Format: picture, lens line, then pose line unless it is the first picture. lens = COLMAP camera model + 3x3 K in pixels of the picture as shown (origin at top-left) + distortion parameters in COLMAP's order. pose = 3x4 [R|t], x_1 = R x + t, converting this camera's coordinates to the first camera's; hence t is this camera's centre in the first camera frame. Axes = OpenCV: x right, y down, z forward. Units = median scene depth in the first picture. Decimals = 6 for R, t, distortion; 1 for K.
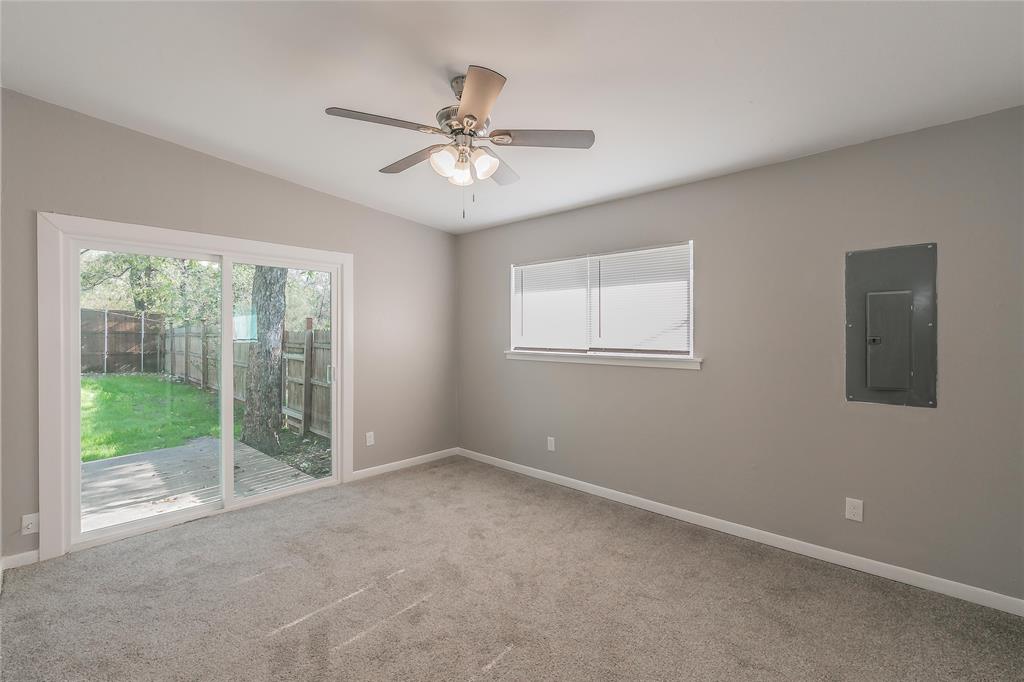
lens RADIAL K [[439.2, 0, 512.3], [0, 439.2, 337.1], [0, 0, 1]] dist [-0.000930, -0.000349]
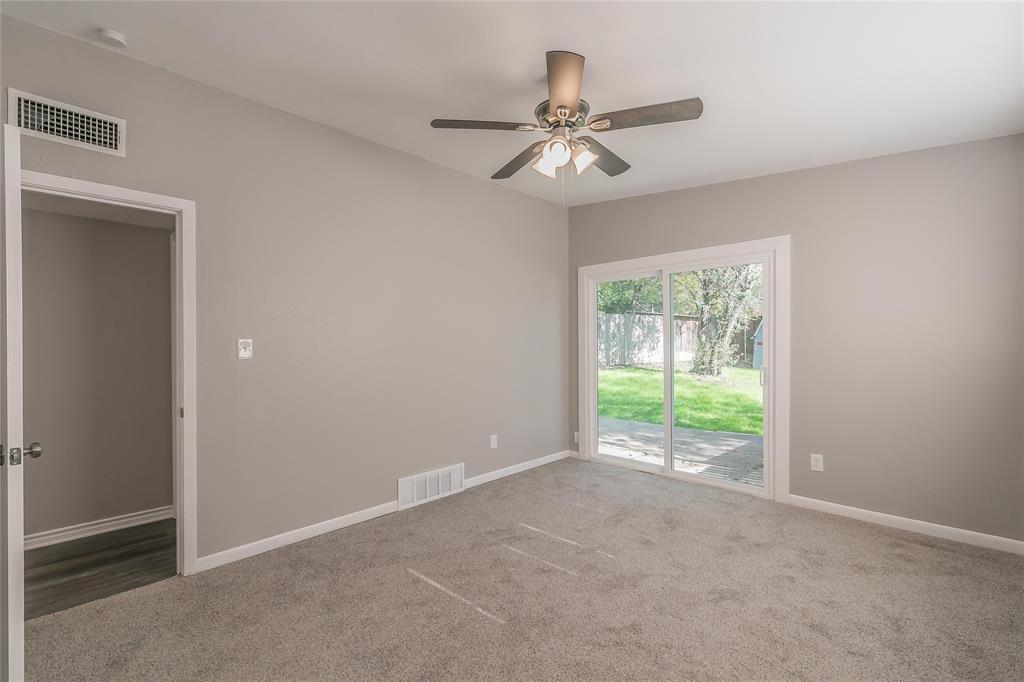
lens RADIAL K [[439.2, 0, 512.3], [0, 439.2, 337.1], [0, 0, 1]] dist [-0.000930, -0.000349]
pose [[-0.009962, -0.011059, -0.999889, 0.589978], [-0.000781, 0.999939, -0.011051, 0.020816], [0.999950, 0.000671, -0.009970, 0.580673]]
